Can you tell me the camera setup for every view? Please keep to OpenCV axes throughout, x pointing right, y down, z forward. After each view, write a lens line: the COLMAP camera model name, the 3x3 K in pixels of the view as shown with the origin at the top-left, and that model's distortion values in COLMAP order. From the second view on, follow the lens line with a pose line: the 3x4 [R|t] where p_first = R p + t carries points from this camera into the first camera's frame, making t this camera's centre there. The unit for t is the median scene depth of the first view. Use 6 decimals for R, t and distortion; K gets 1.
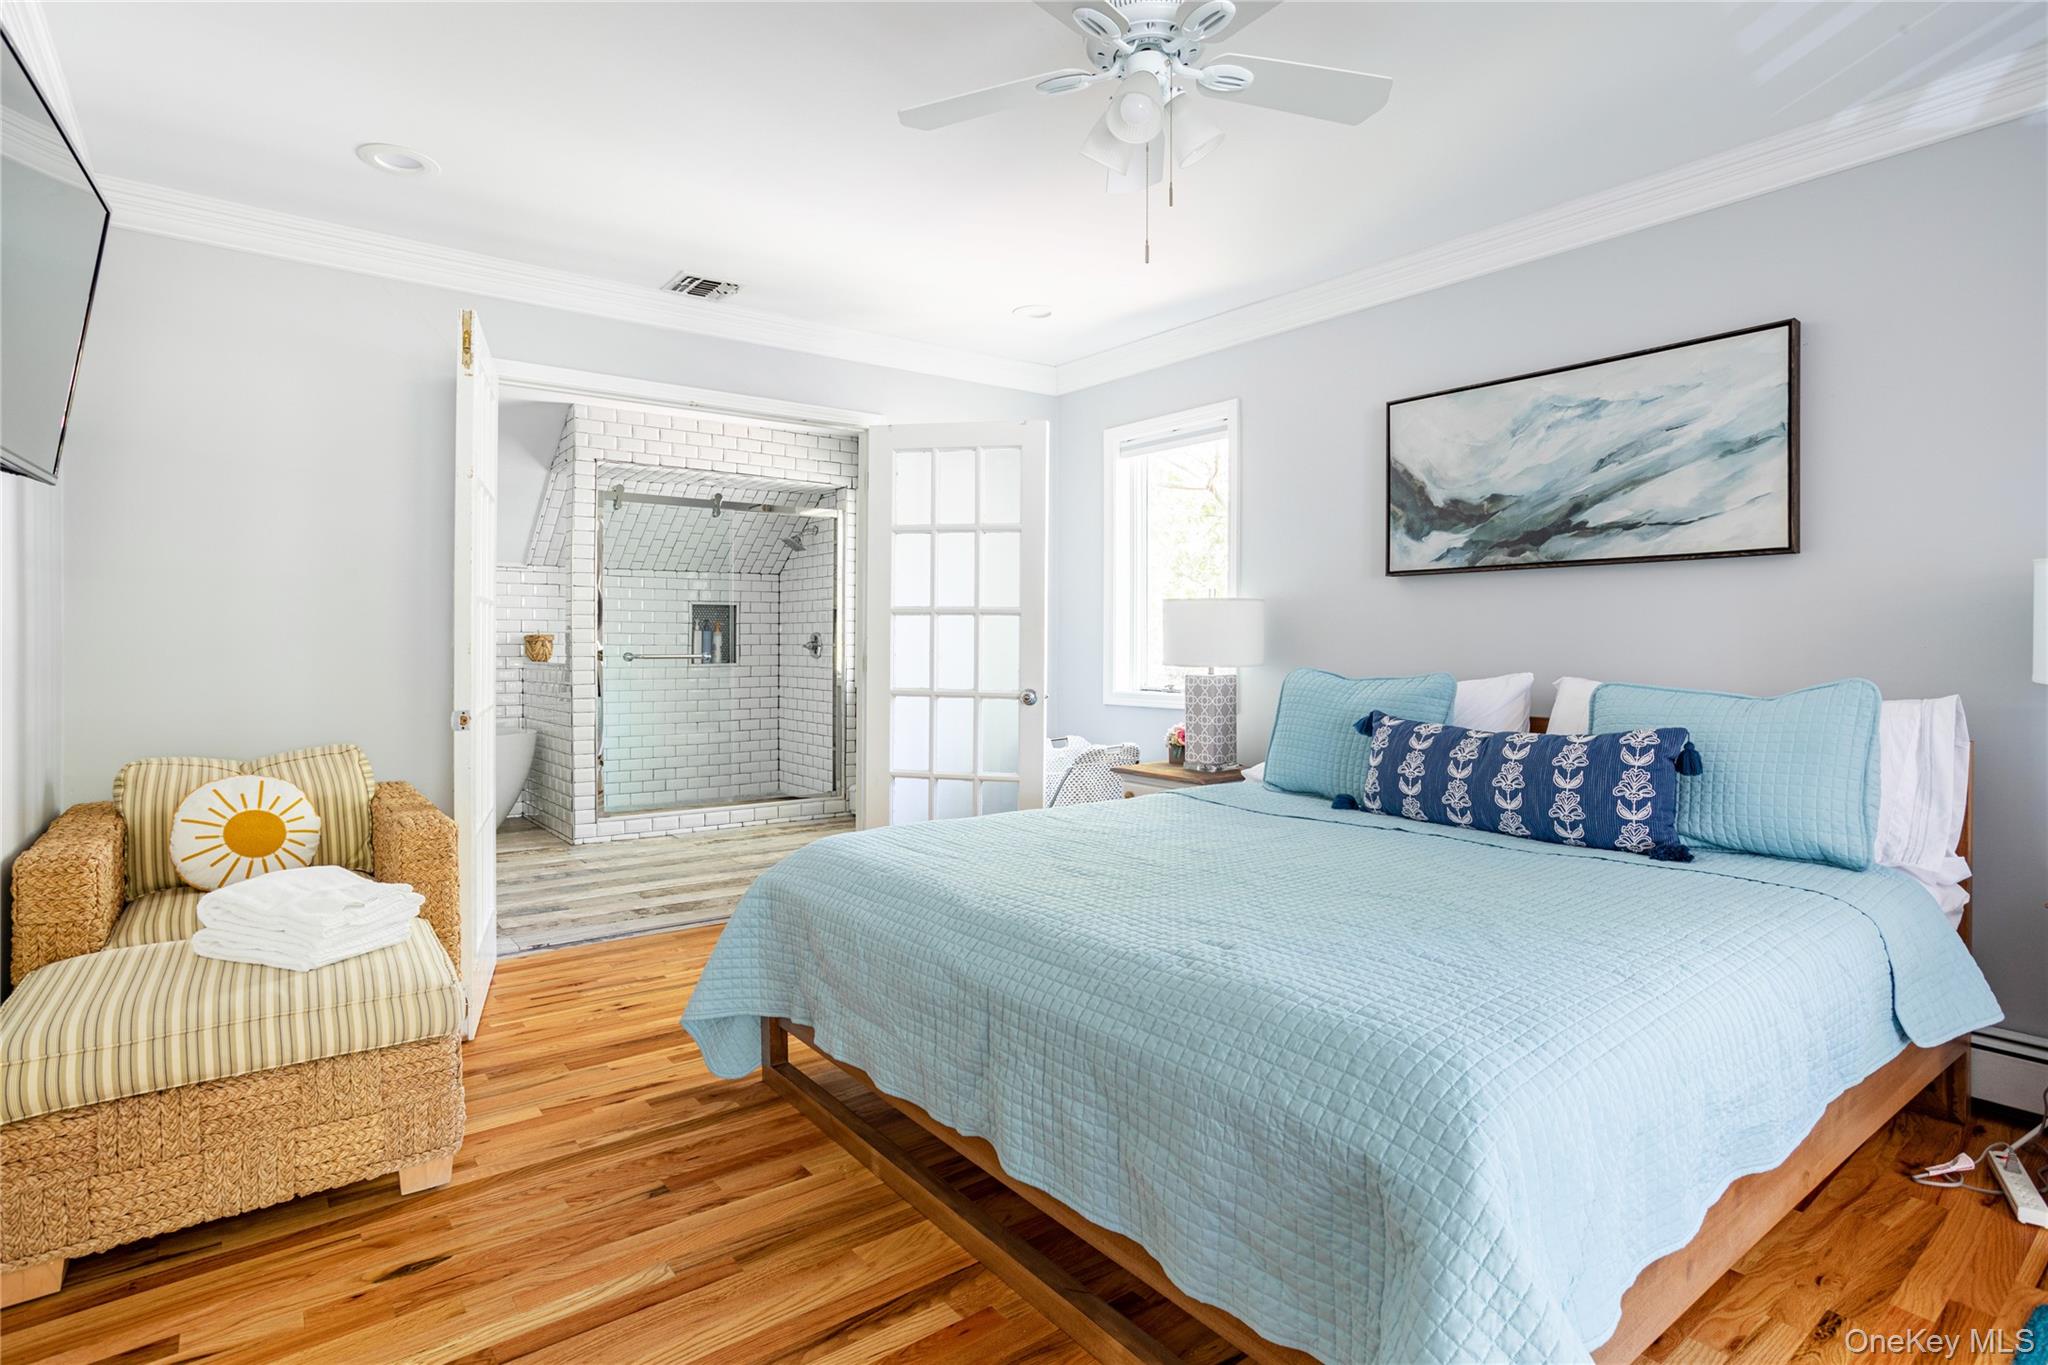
lens RADIAL K [[1019.6, 0, 1034.0], [0, 1019.6, 672.3], [0, 0, 1]] dist [-0.046015, 0.017864]
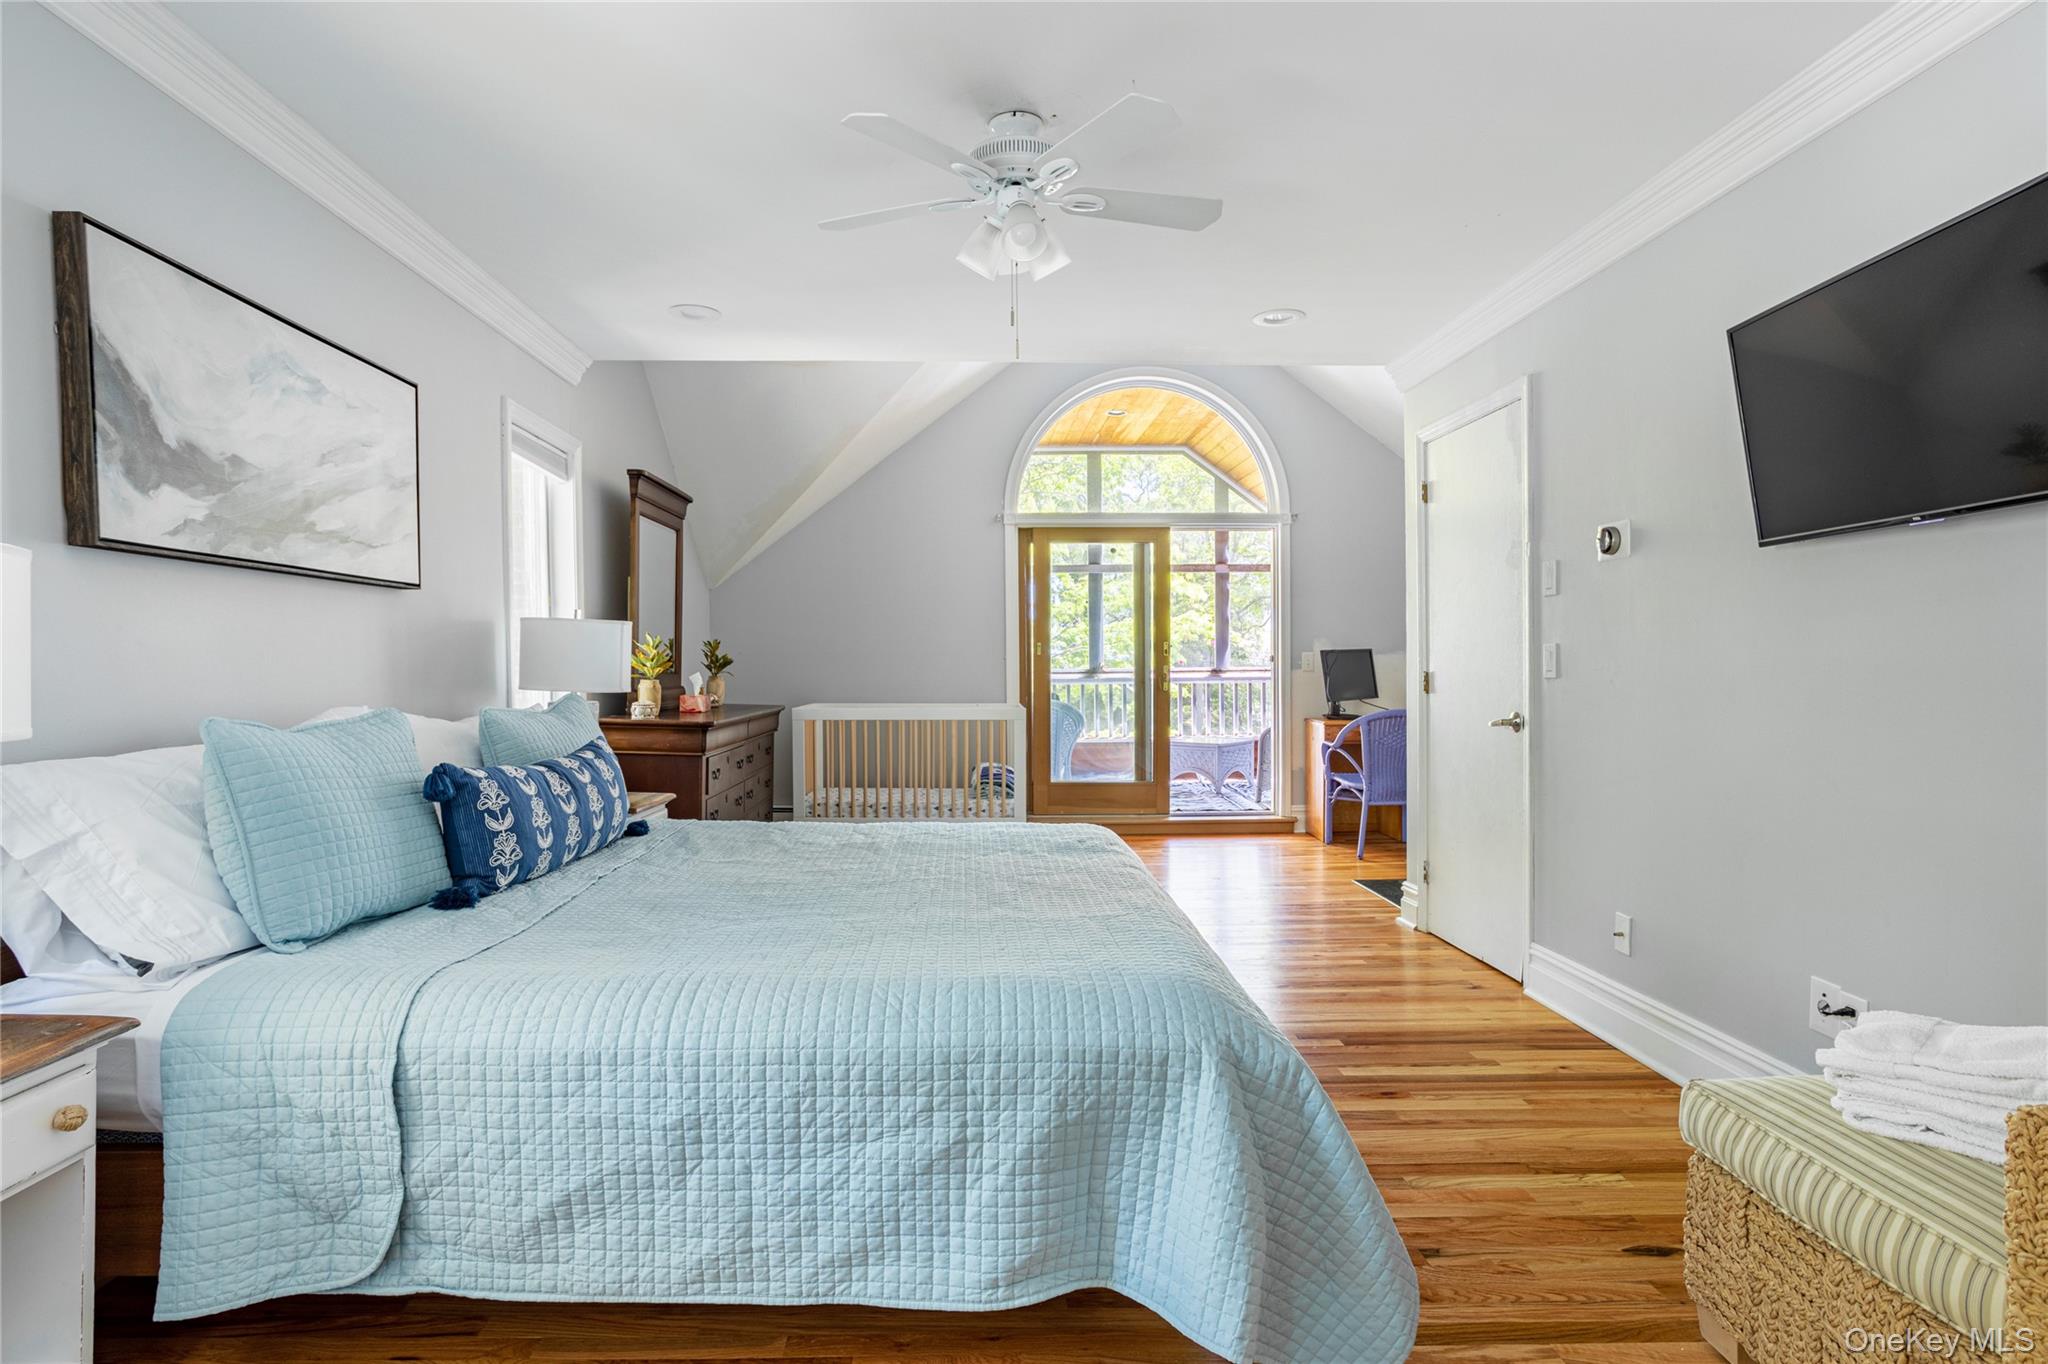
lens RADIAL K [[1040.3, 0, 1014.8], [0, 1040.3, 684.3], [0, 0, 1]] dist [0.000840, 0.000275]
pose [[-0.806710, -0.003800, 0.590935, -0.420407], [0.024775, 0.998883, 0.040245, -0.037198], [-0.590428, 0.047107, -0.805715, 1.344018]]
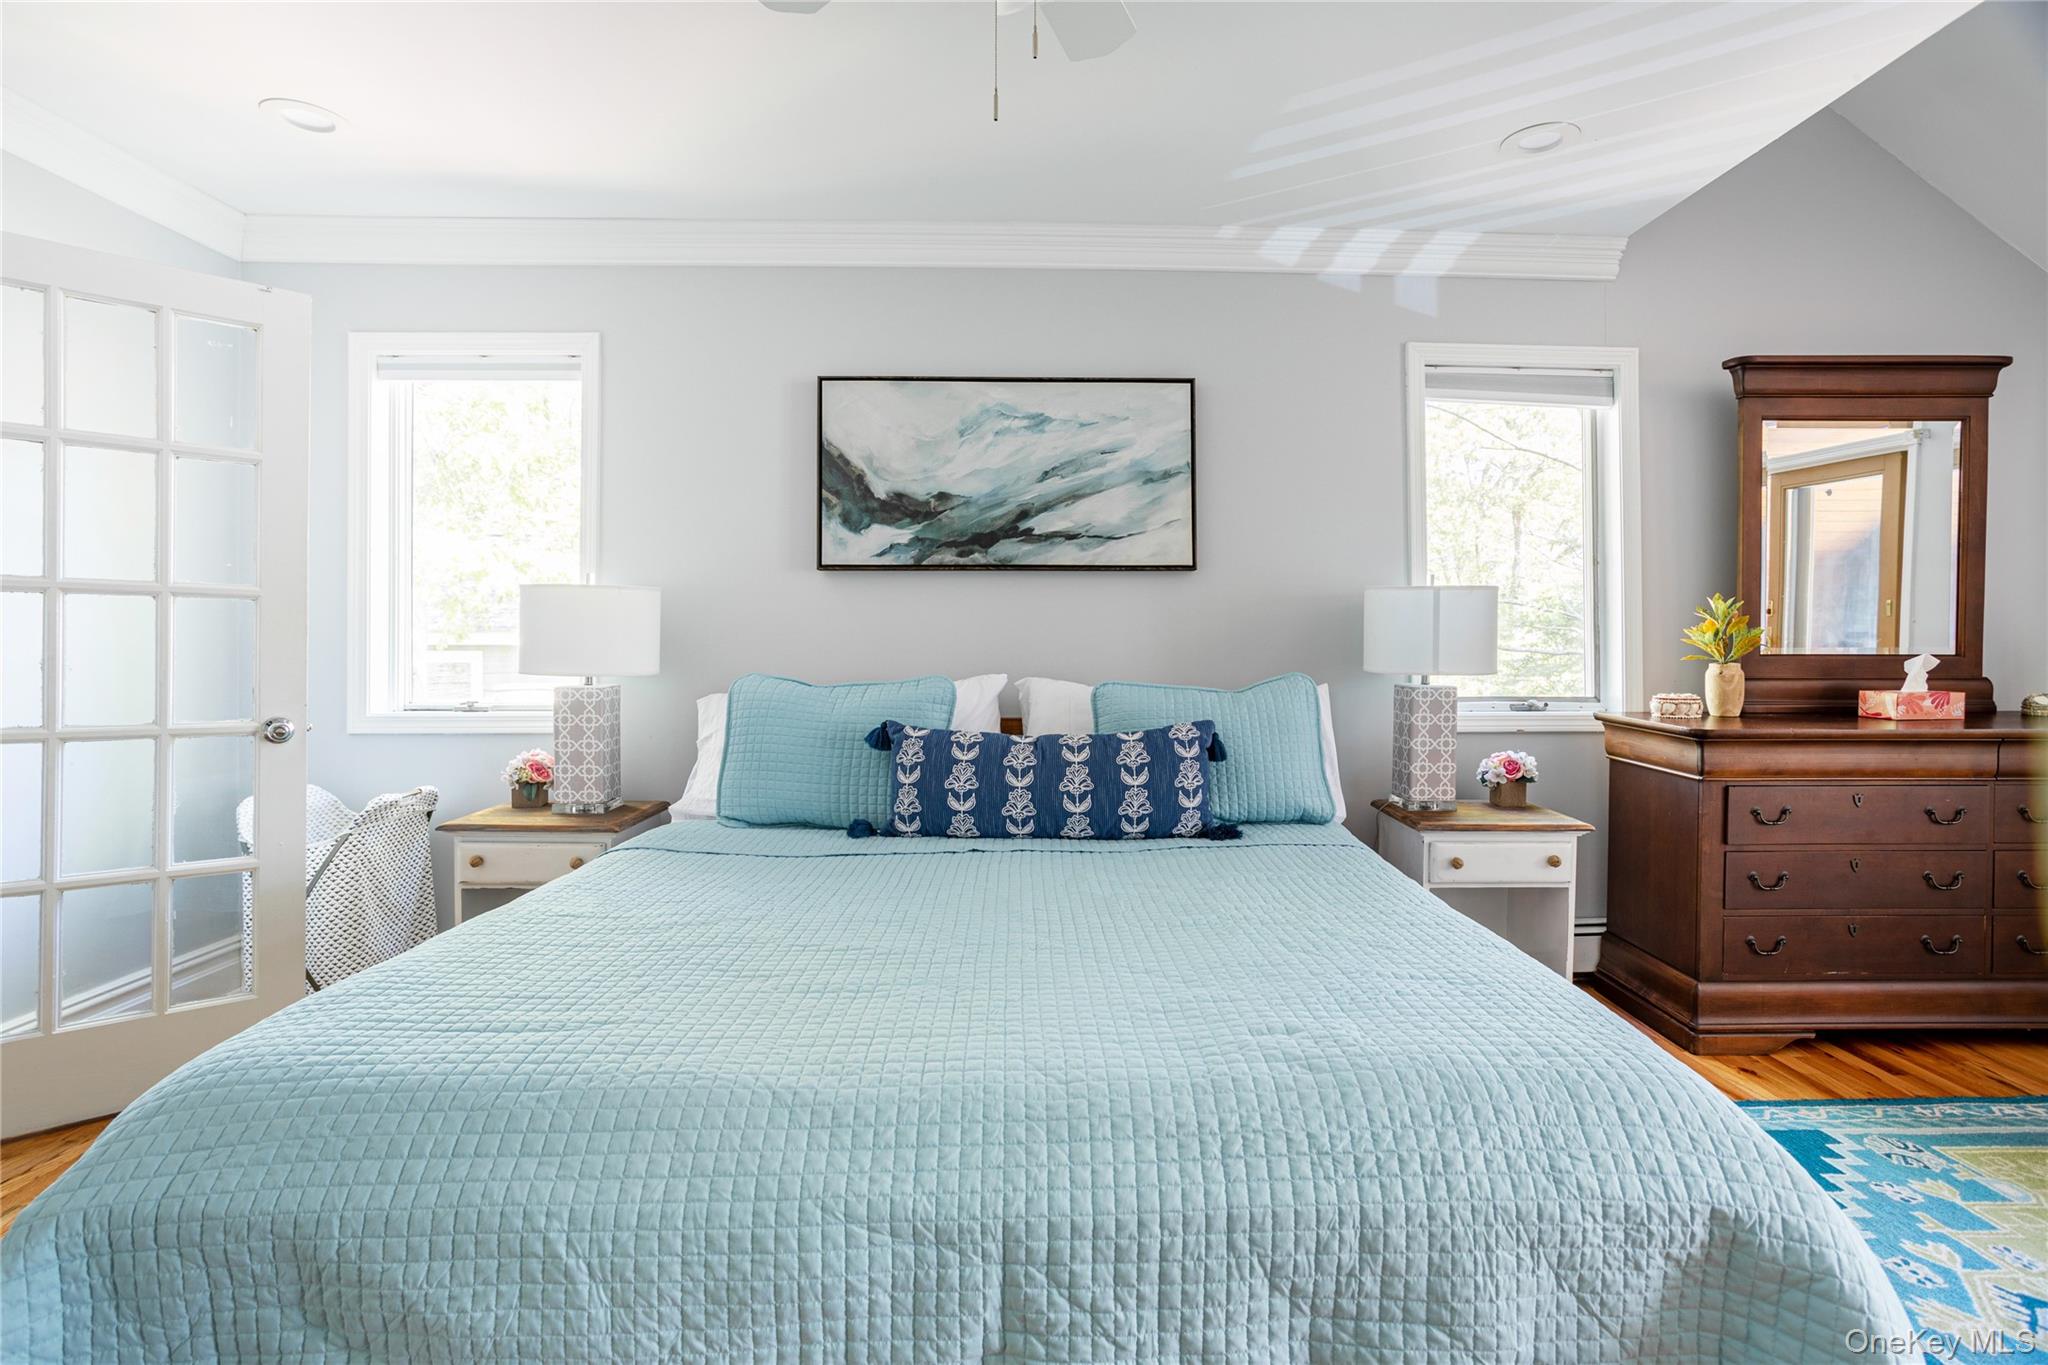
lens RADIAL K [[1019.6, 0, 1035.0], [0, 1019.6, 640.1], [0, 0, 1]] dist [-0.046015, 0.017864]
pose [[0.598166, 0.006586, 0.801345, -0.296604], [0.020902, 0.999498, -0.023817, -0.008393], [-0.801100, 0.030996, 0.597728, 0.363479]]
